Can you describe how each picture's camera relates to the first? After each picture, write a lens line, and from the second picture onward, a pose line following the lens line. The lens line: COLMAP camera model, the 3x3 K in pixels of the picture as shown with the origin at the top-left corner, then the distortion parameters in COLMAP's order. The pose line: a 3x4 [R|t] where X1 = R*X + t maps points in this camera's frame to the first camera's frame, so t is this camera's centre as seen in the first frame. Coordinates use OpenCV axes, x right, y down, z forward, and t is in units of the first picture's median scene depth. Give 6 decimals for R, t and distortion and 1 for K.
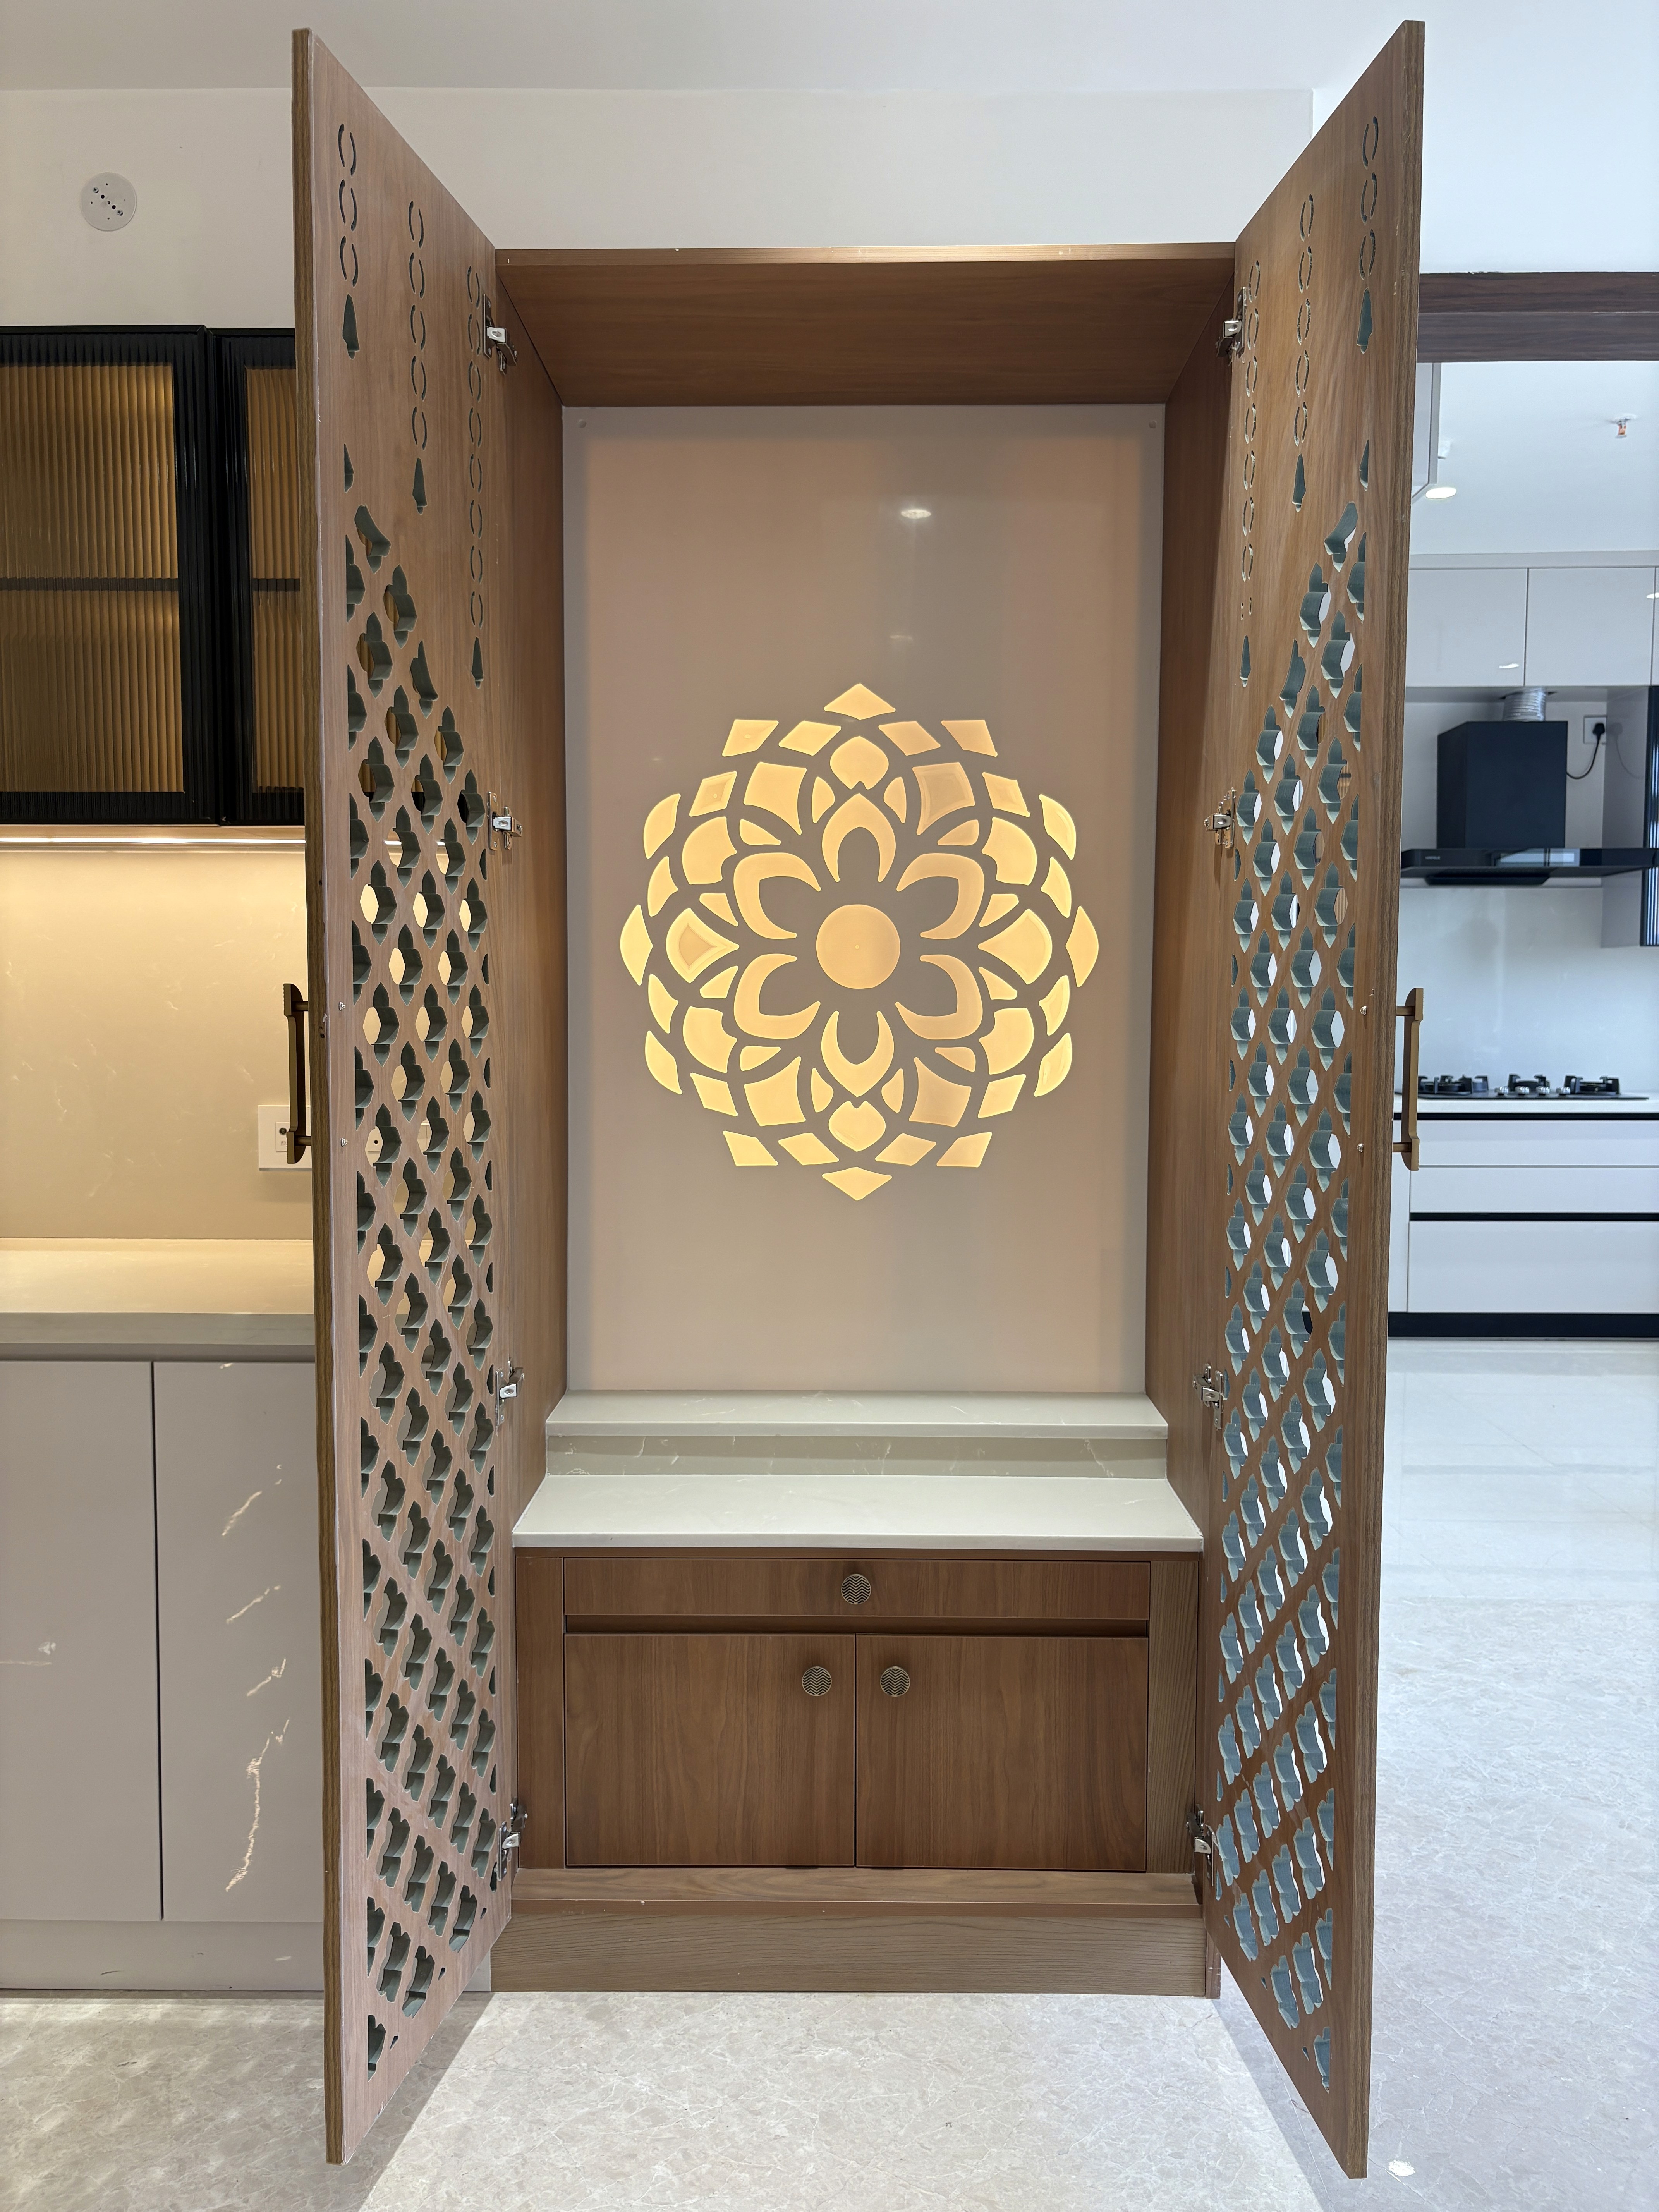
lens RADIAL K [[1710.2, 0, 836.3], [0, 1710.2, 1099.0], [0, 0, 1]] dist [0.054058, -0.064750]
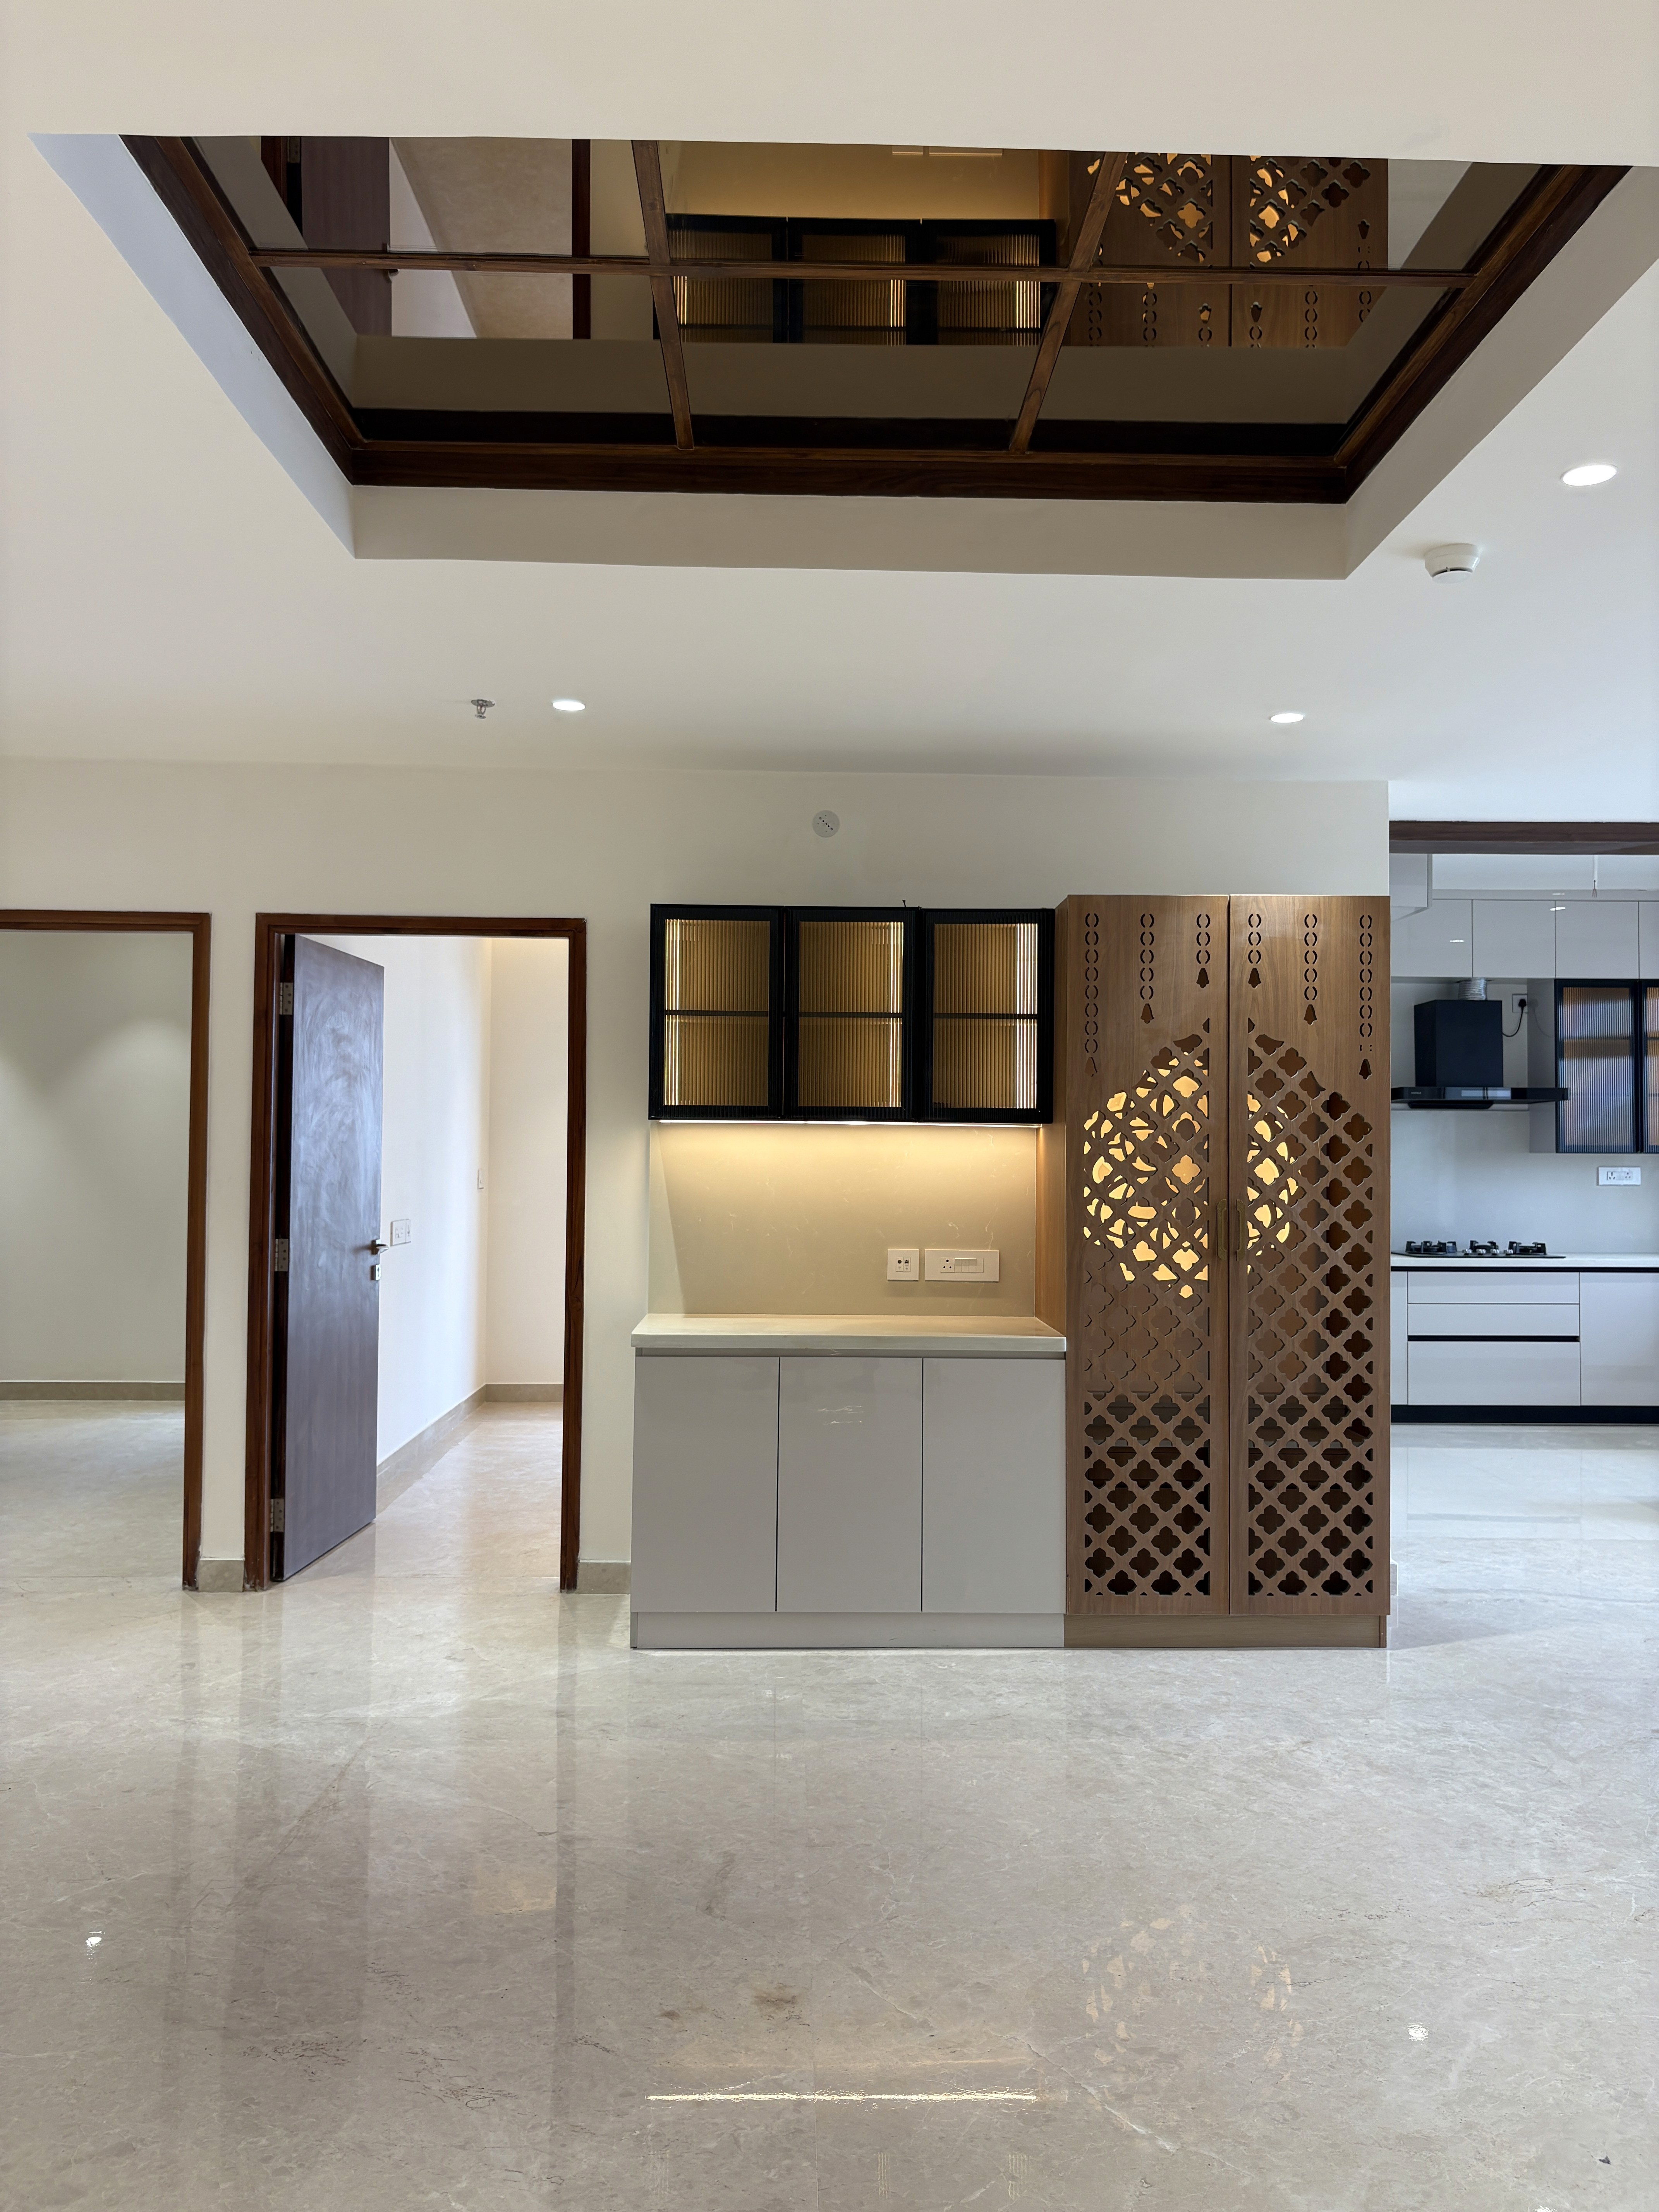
lens RADIAL K [[1710.2, 0, 823.4], [0, 1710.2, 1109.8], [0, 0, 1]] dist [0.054058, -0.064750]
pose [[0.999466, 0.006618, 0.031995, -0.207425], [-0.003710, 0.995923, -0.090127, 0.009105], [-0.032461, 0.089960, 0.995416, -0.449353]]
